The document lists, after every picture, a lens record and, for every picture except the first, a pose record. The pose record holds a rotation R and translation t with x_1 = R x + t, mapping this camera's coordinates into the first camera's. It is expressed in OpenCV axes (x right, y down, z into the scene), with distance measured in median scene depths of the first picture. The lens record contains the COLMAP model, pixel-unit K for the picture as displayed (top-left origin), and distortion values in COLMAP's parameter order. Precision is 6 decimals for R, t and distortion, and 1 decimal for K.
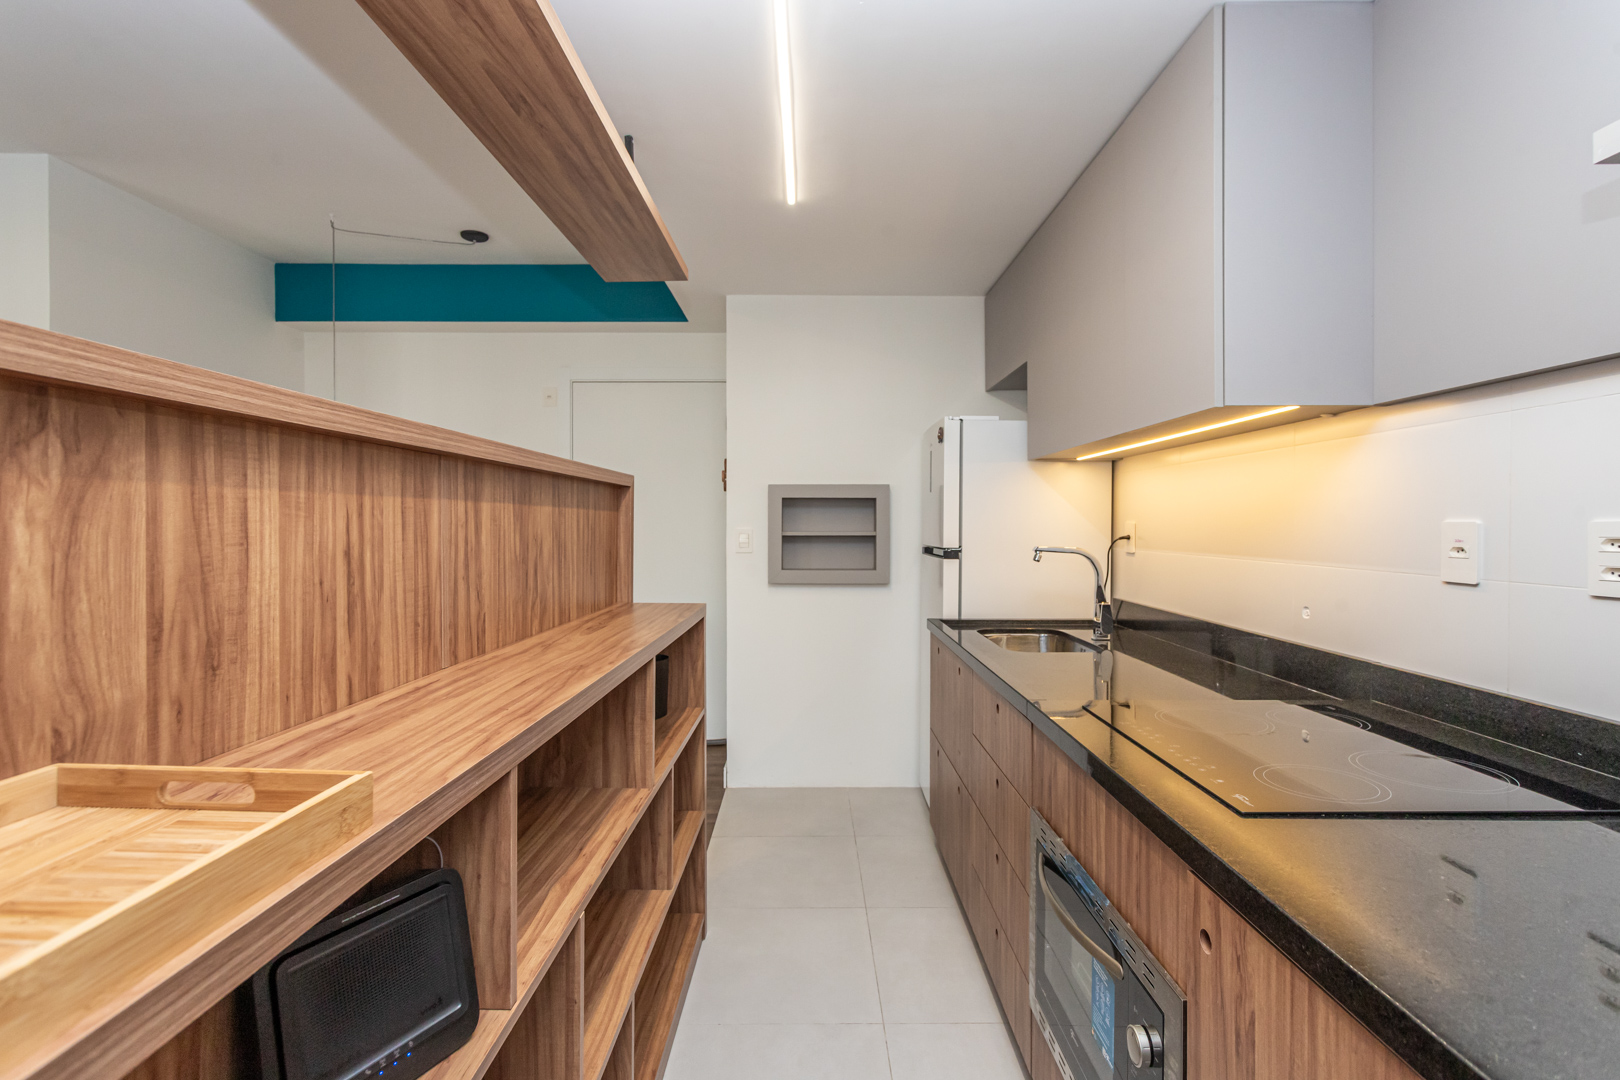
lens RADIAL K [[787.3, 0, 809.3], [0, 787.3, 528.0], [0, 0, 1]] dist [-0.001772, 0.001779]
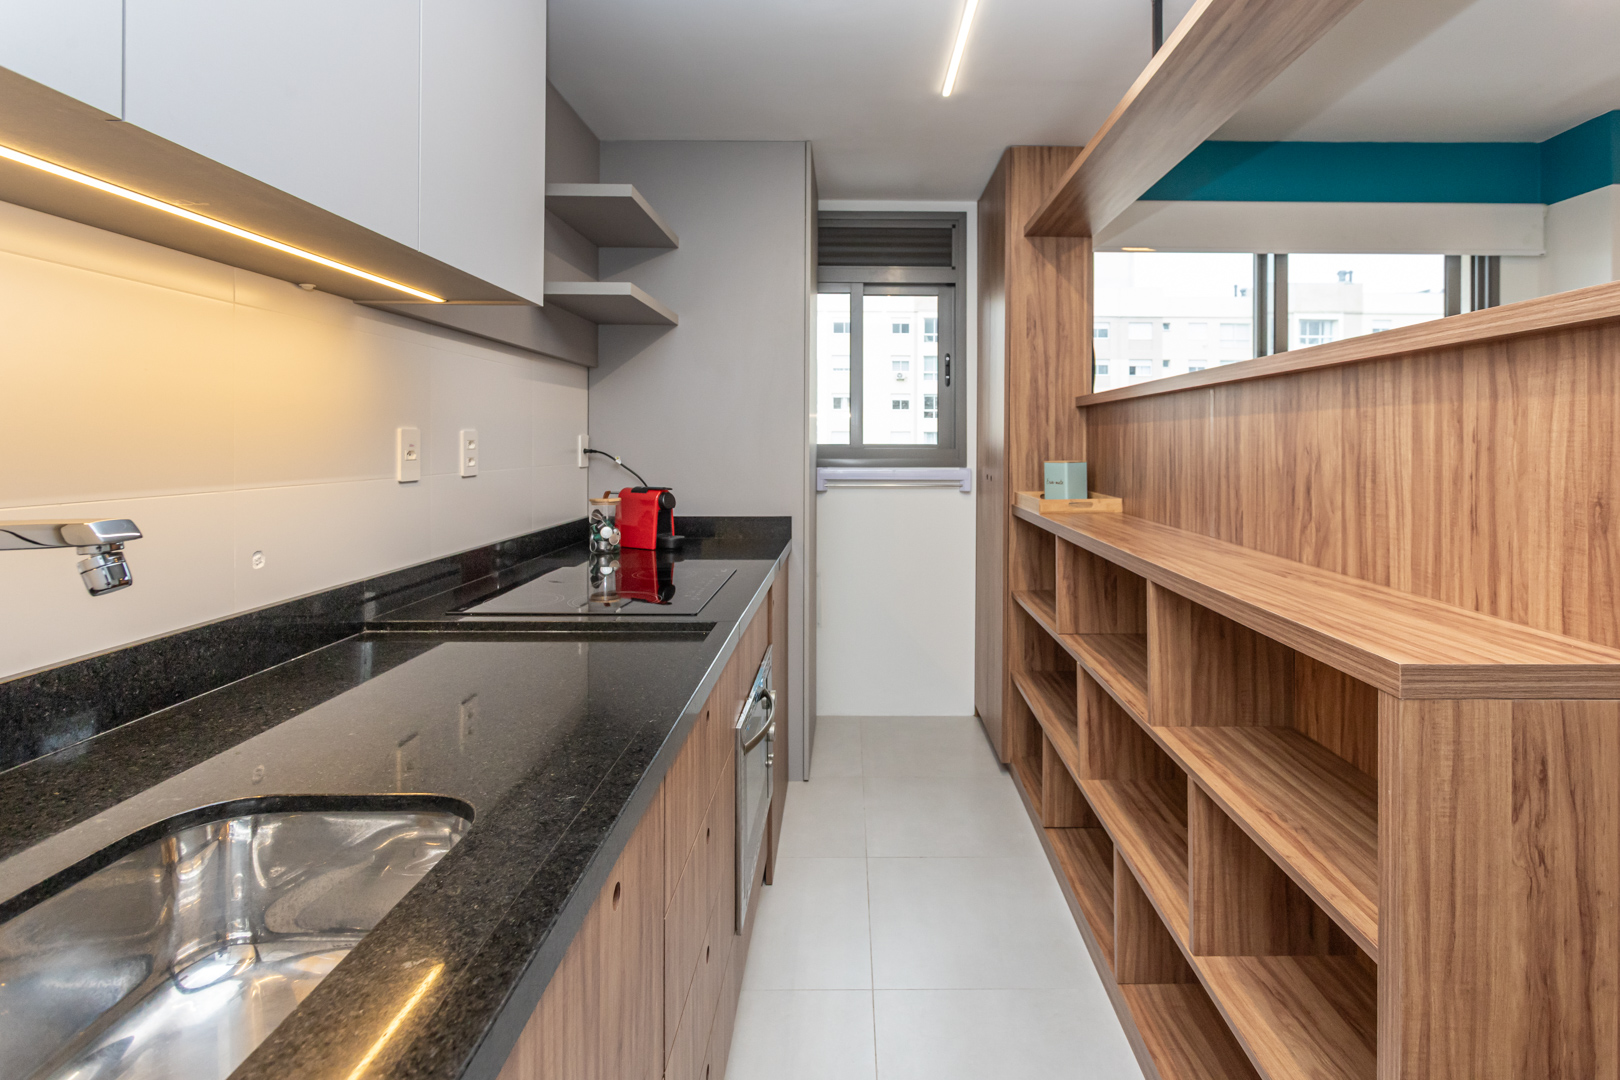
lens RADIAL K [[793.9, 0, 829.3], [0, 793.9, 441.7], [0, 0, 1]] dist [-0.003635, 0.001513]
pose [[-0.999951, -0.004027, 0.009025, 0.190547], [-0.003957, 0.999962, 0.007738, -0.000936], [-0.009056, 0.007702, -0.999929, 2.215793]]
